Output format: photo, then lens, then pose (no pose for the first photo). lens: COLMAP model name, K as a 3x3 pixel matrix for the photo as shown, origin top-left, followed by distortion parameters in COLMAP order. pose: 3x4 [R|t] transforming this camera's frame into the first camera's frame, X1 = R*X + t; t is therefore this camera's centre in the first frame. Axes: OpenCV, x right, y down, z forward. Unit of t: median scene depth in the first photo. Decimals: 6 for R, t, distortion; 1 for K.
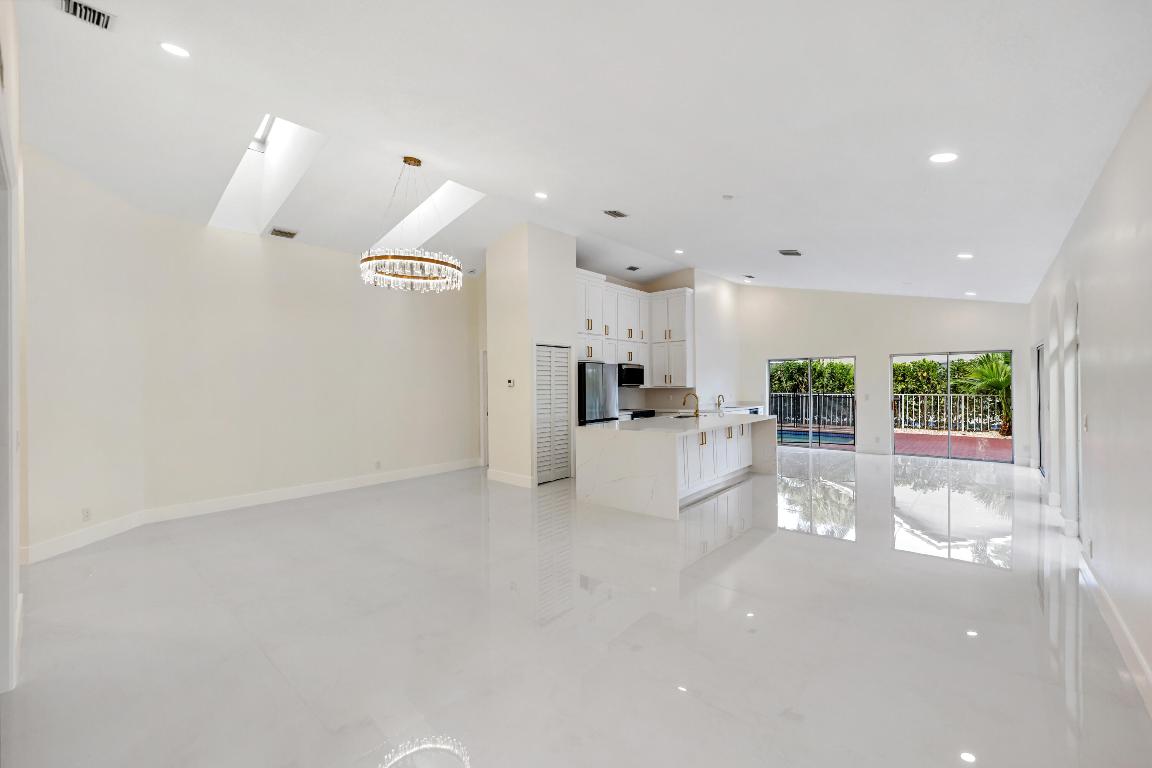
lens RADIAL K [[468.3, 0, 570.3], [0, 468.3, 385.4], [0, 0, 1]] dist [0.002600, -0.002467]
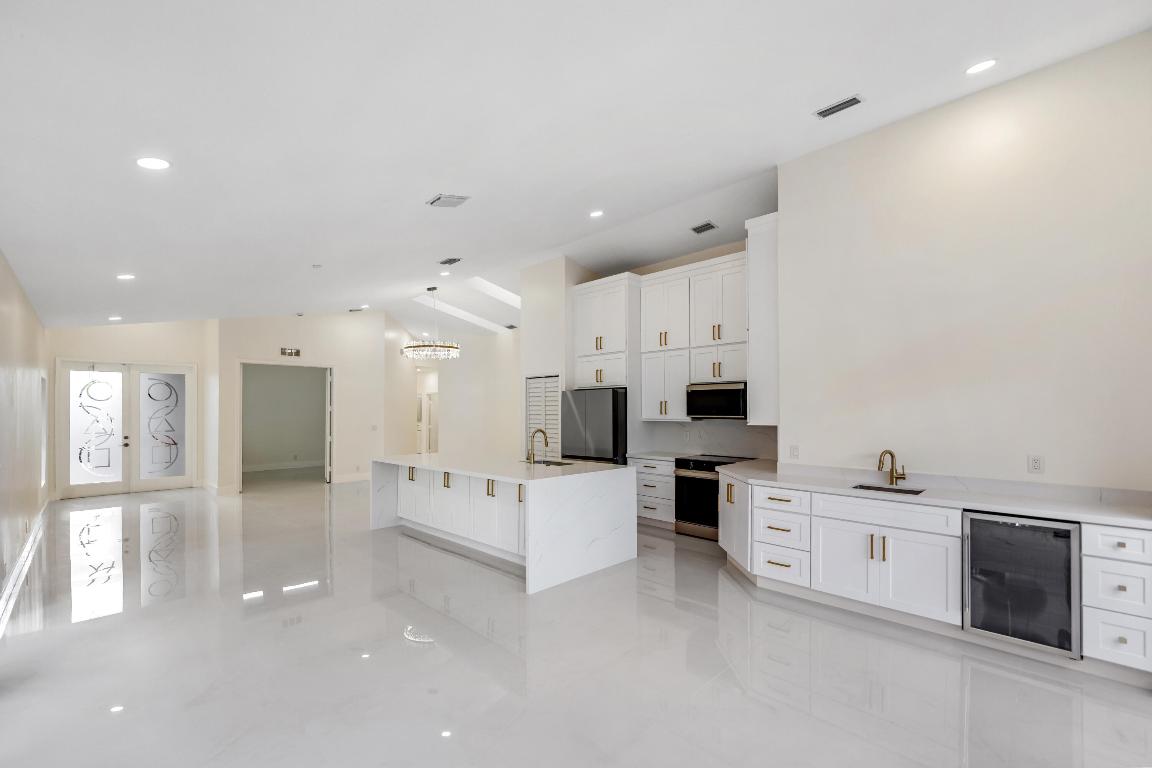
lens RADIAL K [[468.3, 0, 582.3], [0, 468.3, 407.8], [0, 0, 1]] dist [0.002600, -0.002467]
pose [[-0.022909, 0.006132, -0.999719, 0.726167], [0.002957, 0.999977, 0.006066, -0.016519], [0.999733, -0.002817, -0.022926, 0.818611]]
